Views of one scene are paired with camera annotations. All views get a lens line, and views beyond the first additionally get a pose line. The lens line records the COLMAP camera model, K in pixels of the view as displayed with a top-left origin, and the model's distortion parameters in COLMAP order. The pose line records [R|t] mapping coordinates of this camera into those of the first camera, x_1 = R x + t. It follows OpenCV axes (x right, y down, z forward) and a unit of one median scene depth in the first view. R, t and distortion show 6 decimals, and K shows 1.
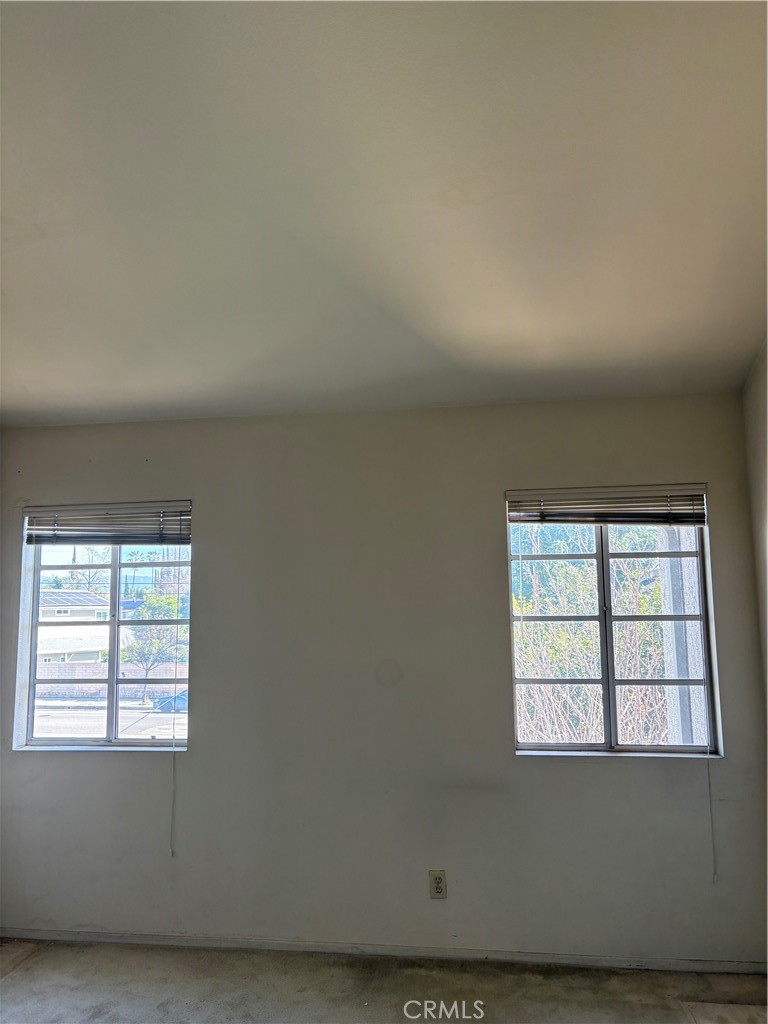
lens RADIAL K [[774.8, 0, 387.8], [0, 774.8, 530.3], [0, 0, 1]] dist [0.052977, -0.082473]
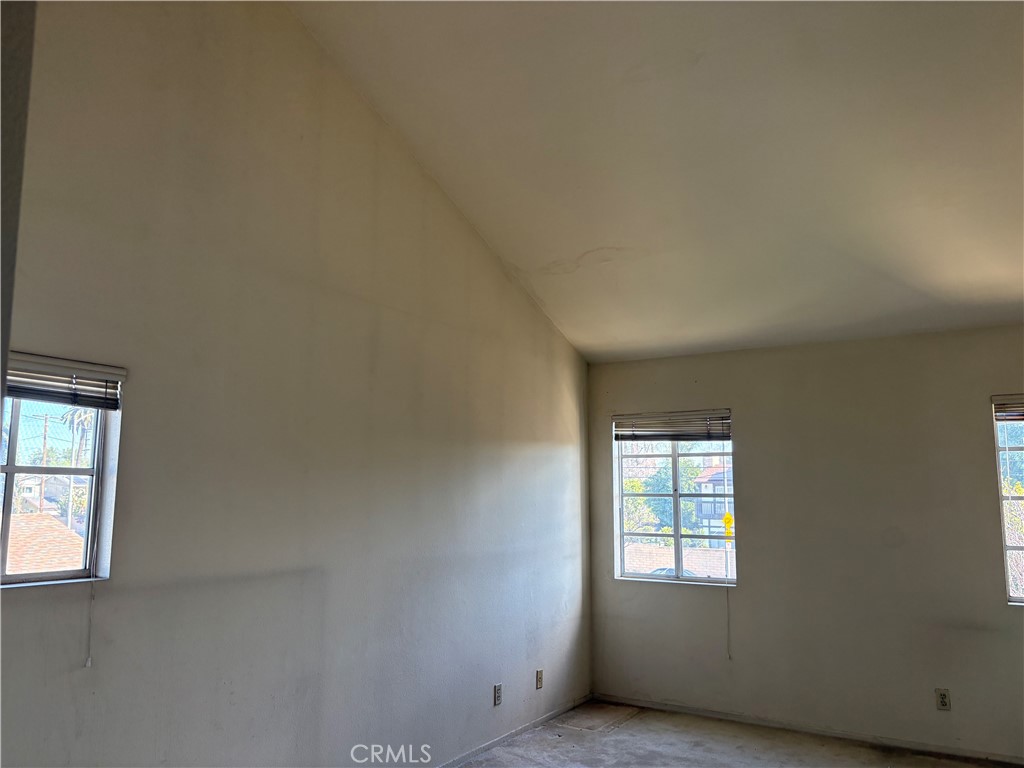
lens RADIAL K [[774.8, 0, 507.1], [0, 774.8, 389.9], [0, 0, 1]] dist [0.052977, -0.082473]
pose [[0.912949, -0.033911, -0.406663, -0.048084], [0.015725, 0.998725, -0.047980, -0.012153], [0.407771, 0.037408, 0.912318, -0.461371]]
